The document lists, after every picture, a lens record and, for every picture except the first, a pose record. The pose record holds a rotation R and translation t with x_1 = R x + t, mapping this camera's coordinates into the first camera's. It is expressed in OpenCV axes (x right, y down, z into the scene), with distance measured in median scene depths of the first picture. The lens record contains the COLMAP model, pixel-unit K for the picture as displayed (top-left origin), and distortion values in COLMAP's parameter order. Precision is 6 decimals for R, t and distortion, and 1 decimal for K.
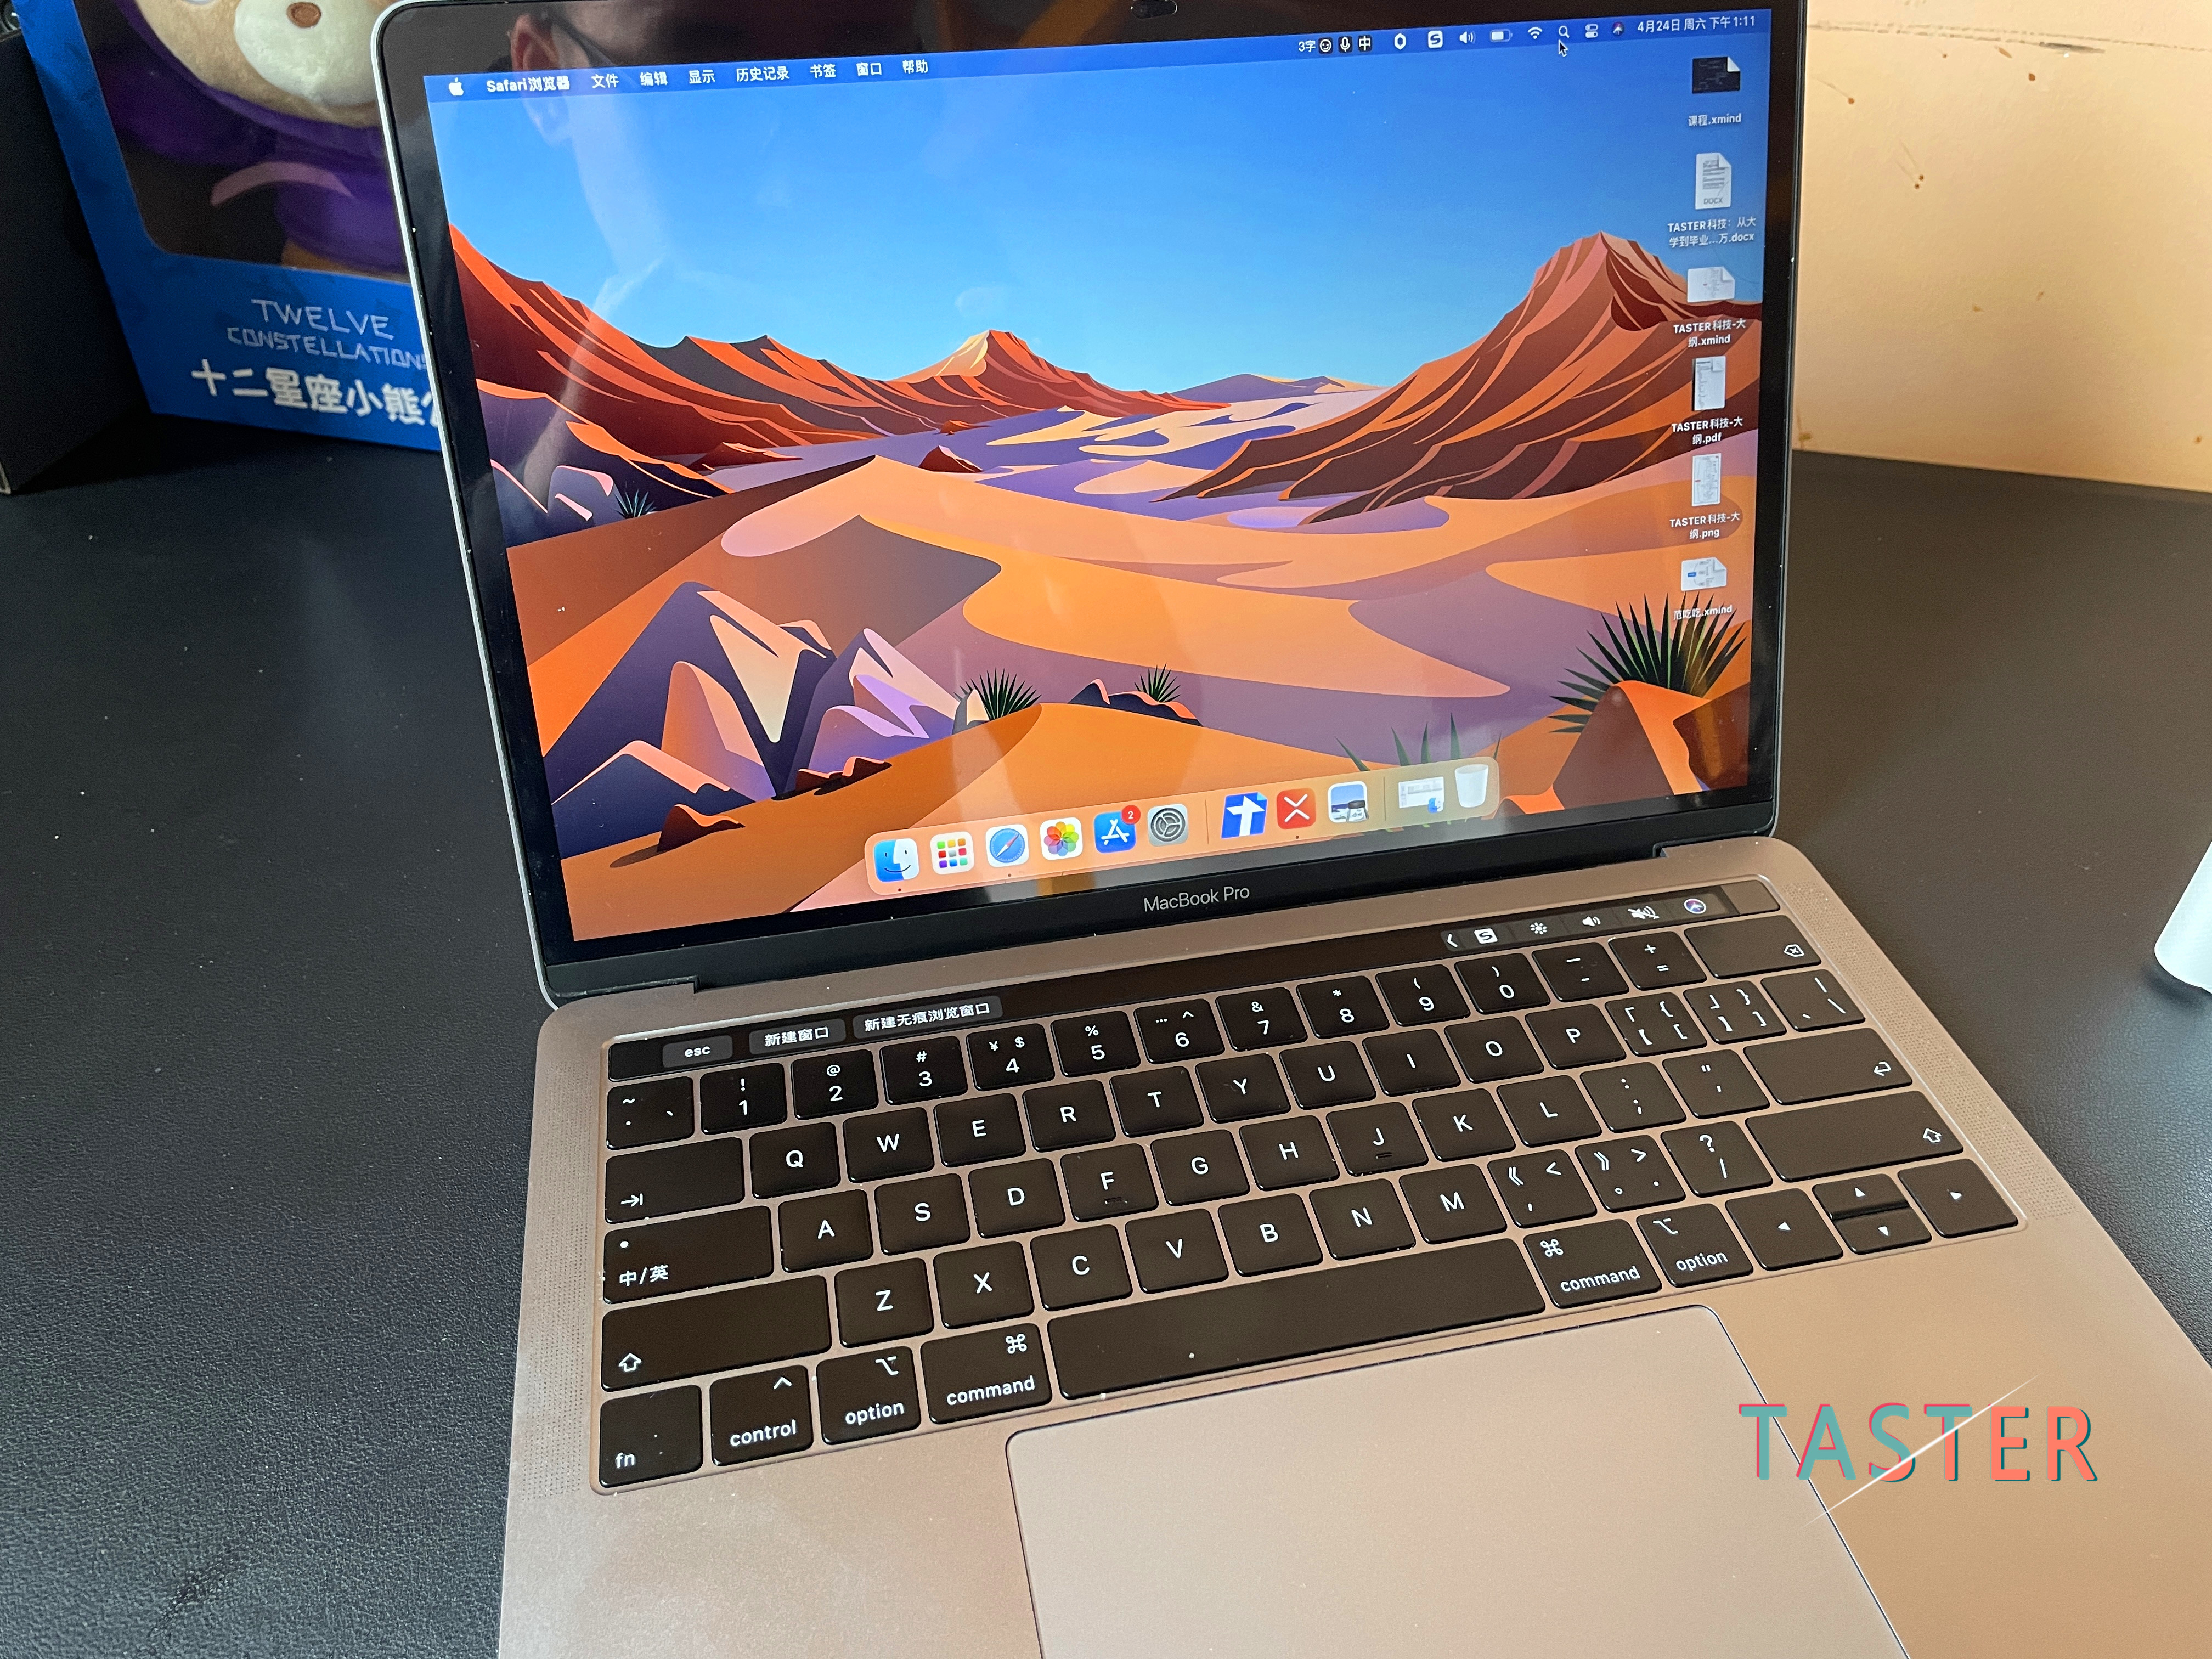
lens RADIAL K [[1709.1, 0, 1102.7], [0, 1709.1, 807.5], [0, 0, 1]] dist [0.086641, -0.135345]
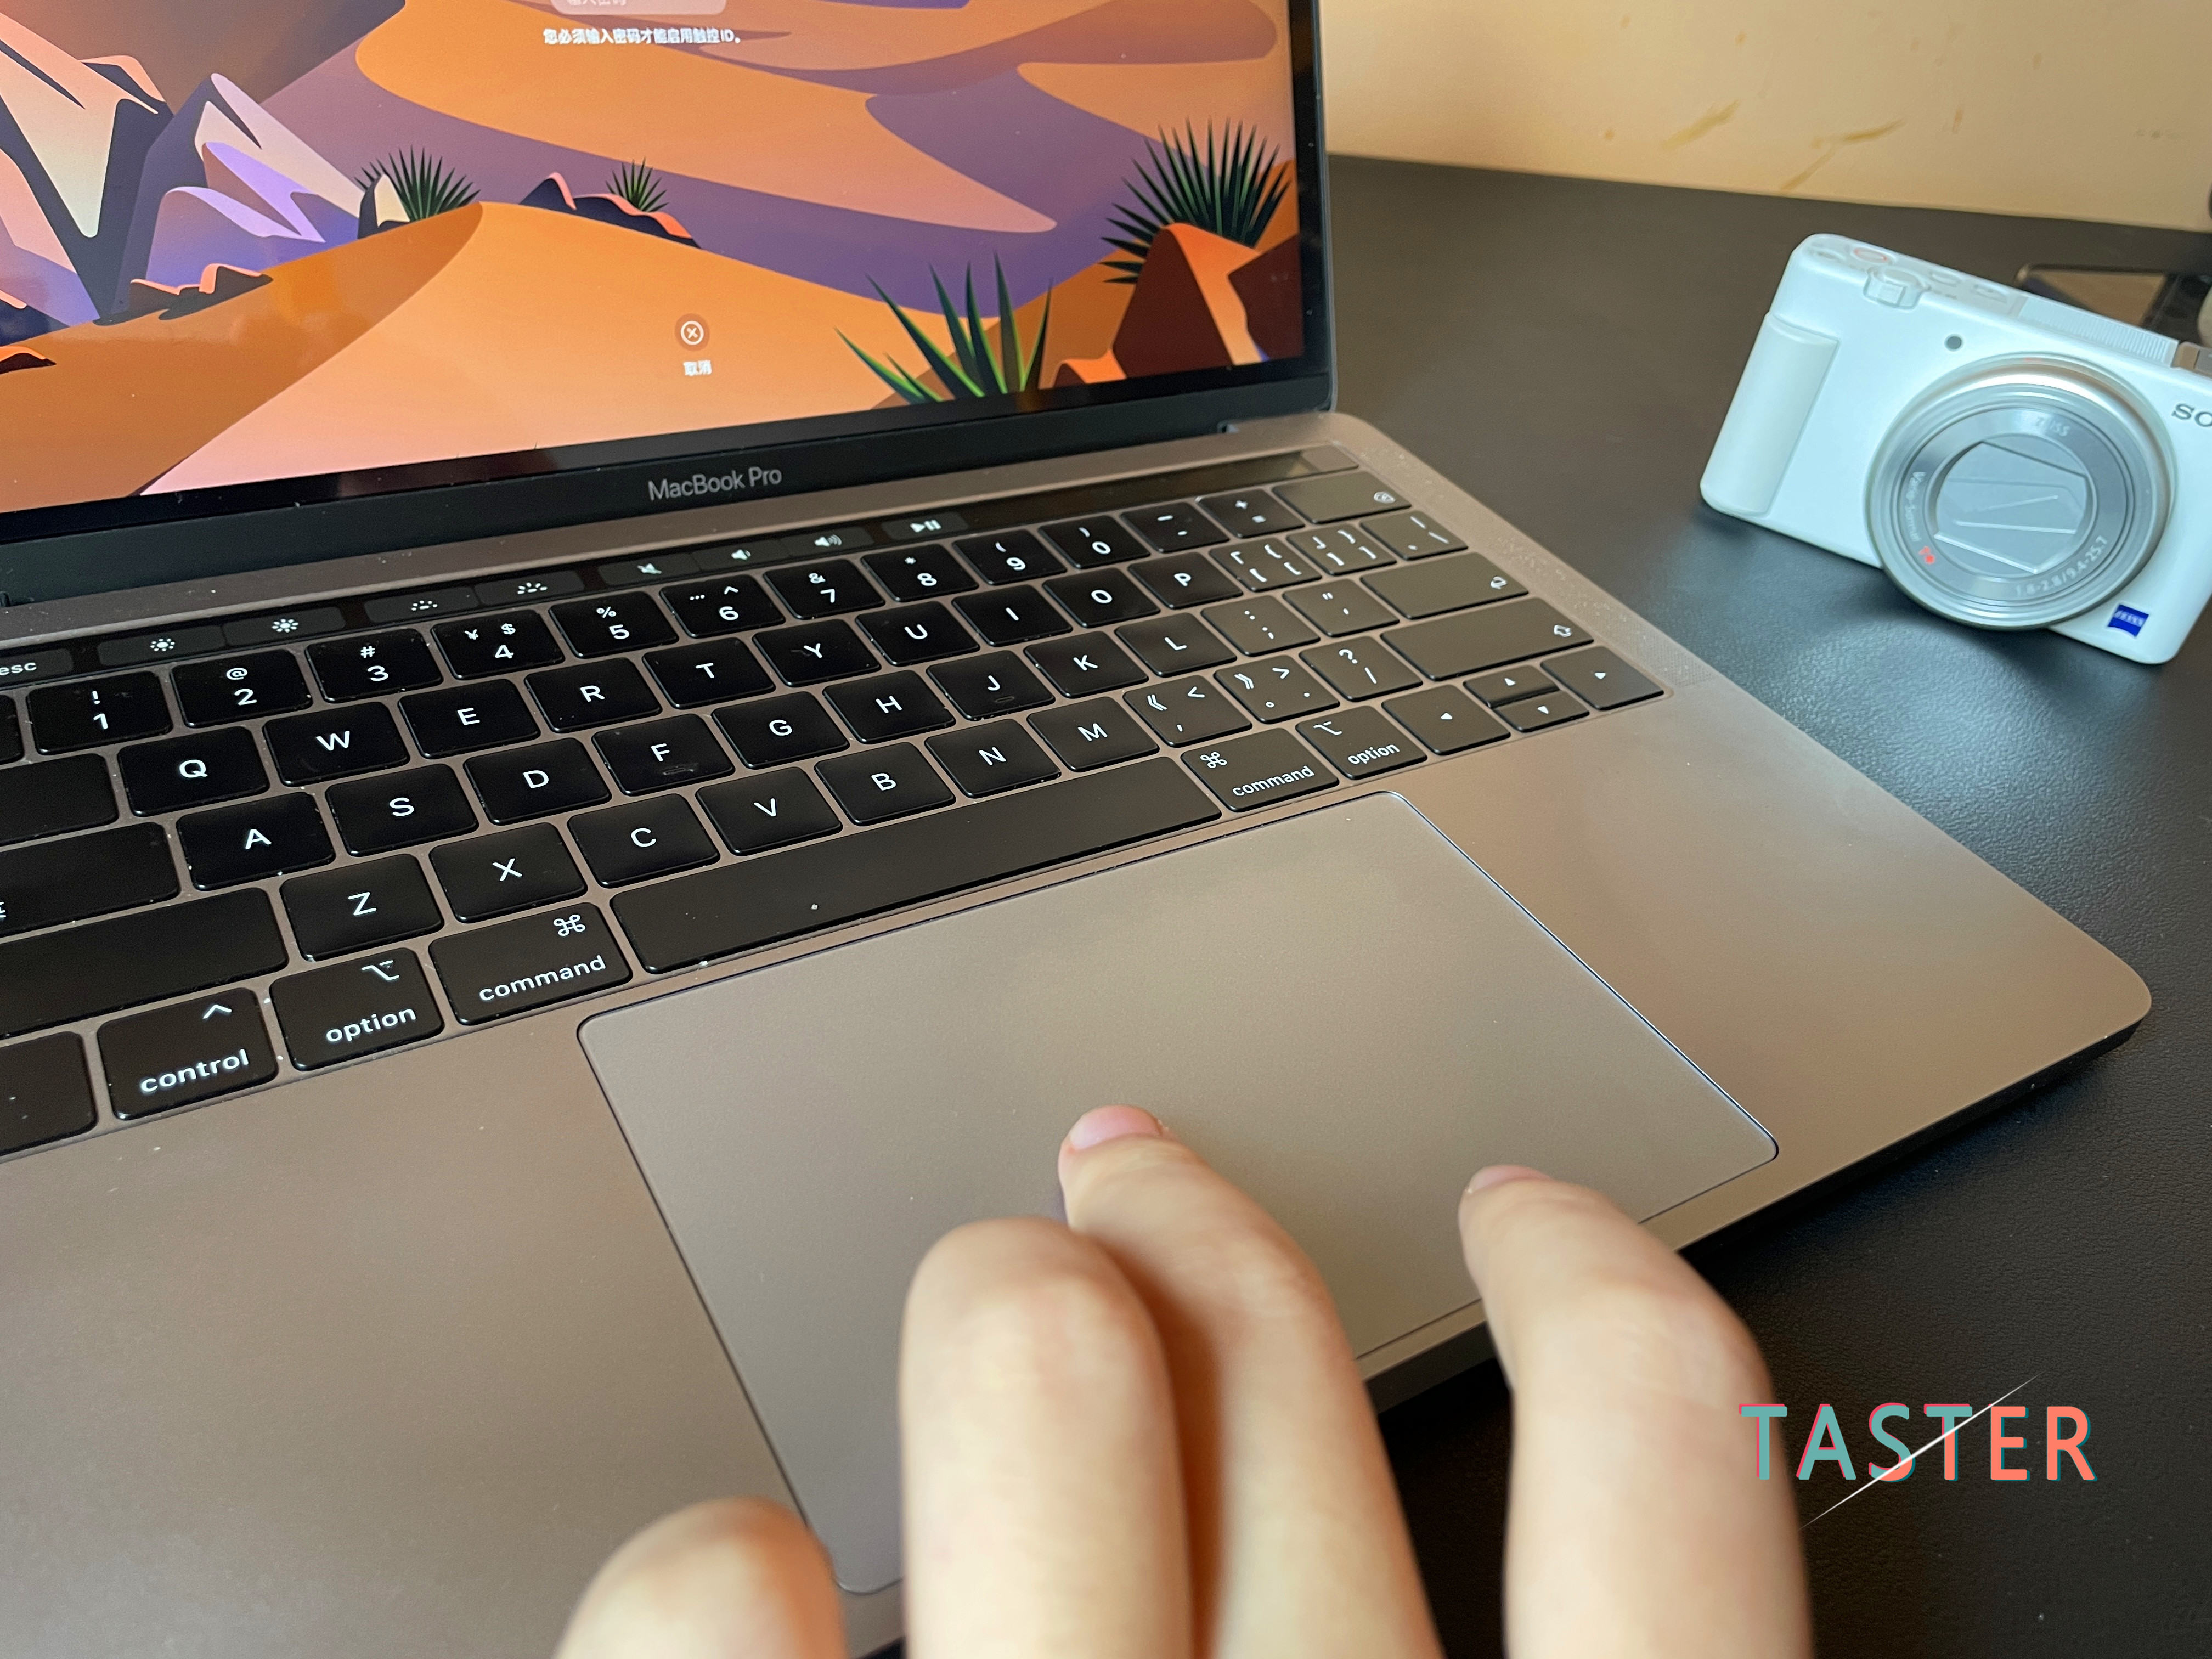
lens RADIAL K [[1709.1, 0, 1099.4], [0, 1709.1, 831.9], [0, 0, 1]] dist [0.086641, -0.135345]
pose [[0.938423, -0.109287, 0.327748, -0.061553], [0.110438, 0.993767, 0.015160, 0.237333], [-0.327362, 0.021969, 0.944643, 0.199765]]
